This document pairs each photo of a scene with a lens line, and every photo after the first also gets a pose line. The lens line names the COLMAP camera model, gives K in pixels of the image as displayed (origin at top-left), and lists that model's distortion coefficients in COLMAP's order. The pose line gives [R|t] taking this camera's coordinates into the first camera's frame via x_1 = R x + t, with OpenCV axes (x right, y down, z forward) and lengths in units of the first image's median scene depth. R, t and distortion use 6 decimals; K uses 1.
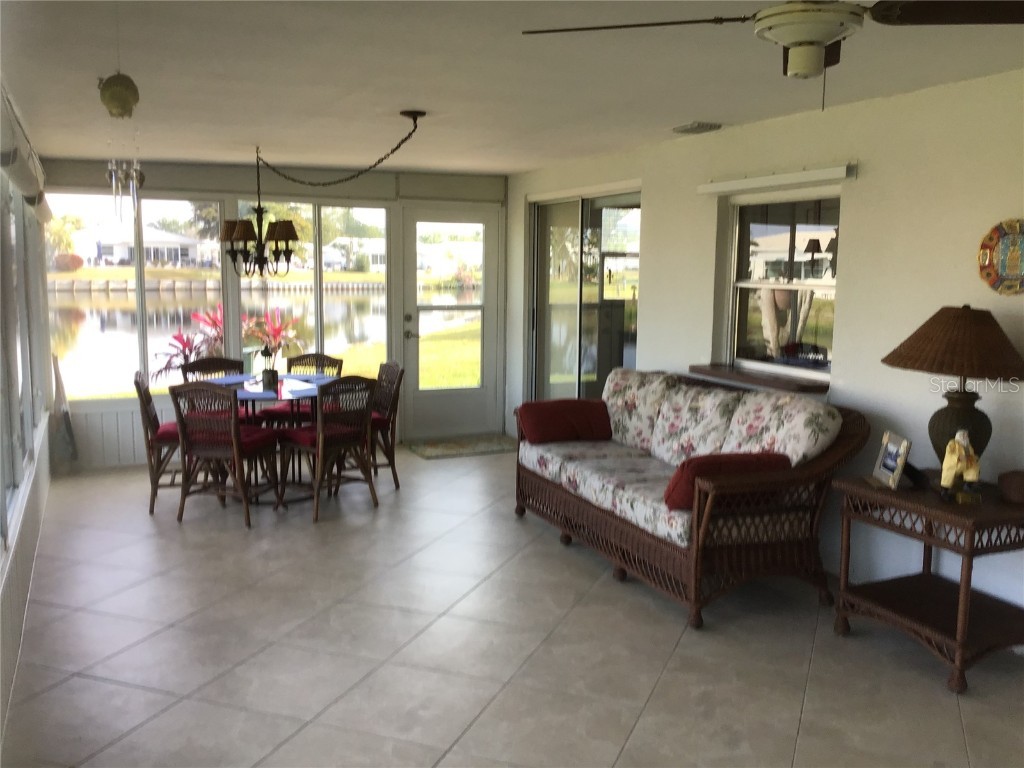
lens RADIAL K [[923.3, 0, 512.0], [0, 923.3, 384.0], [0, 0, 1]] dist [0.101808, -0.235387]
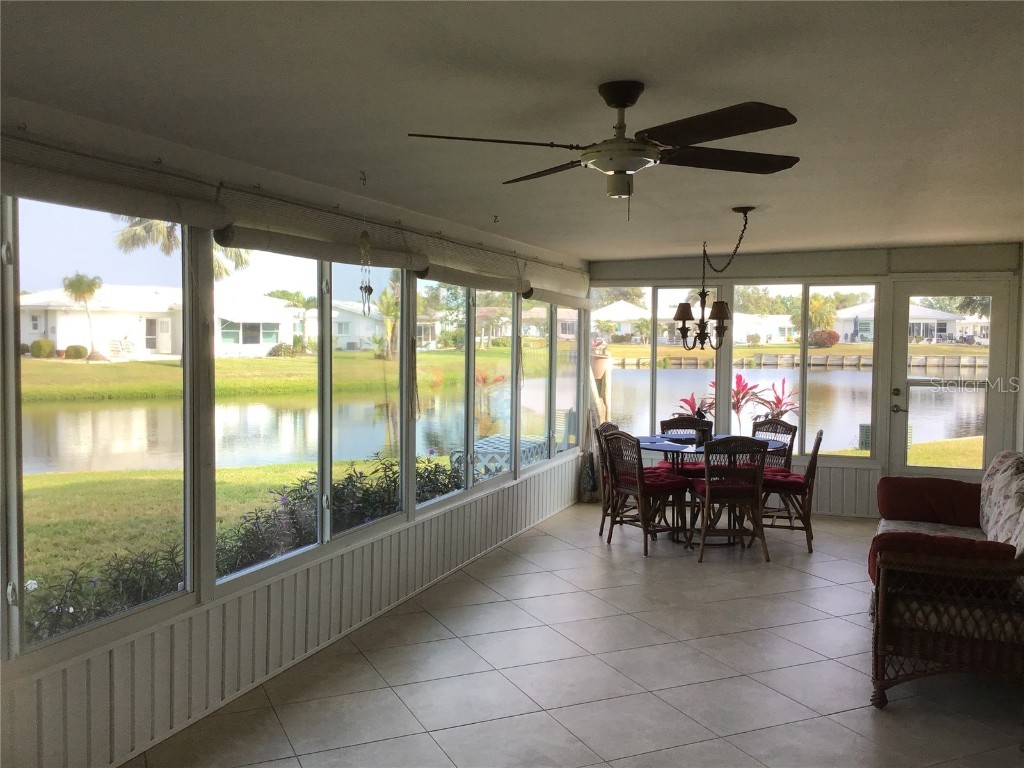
lens RADIAL K [[923.3, 0, 512.0], [0, 923.3, 384.0], [0, 0, 1]] dist [0.101808, -0.235387]
pose [[0.711174, 0.030316, -0.702362, 0.310393], [-0.086901, 0.995198, -0.045036, 0.000652], [0.697625, 0.093065, 0.710393, 0.002992]]
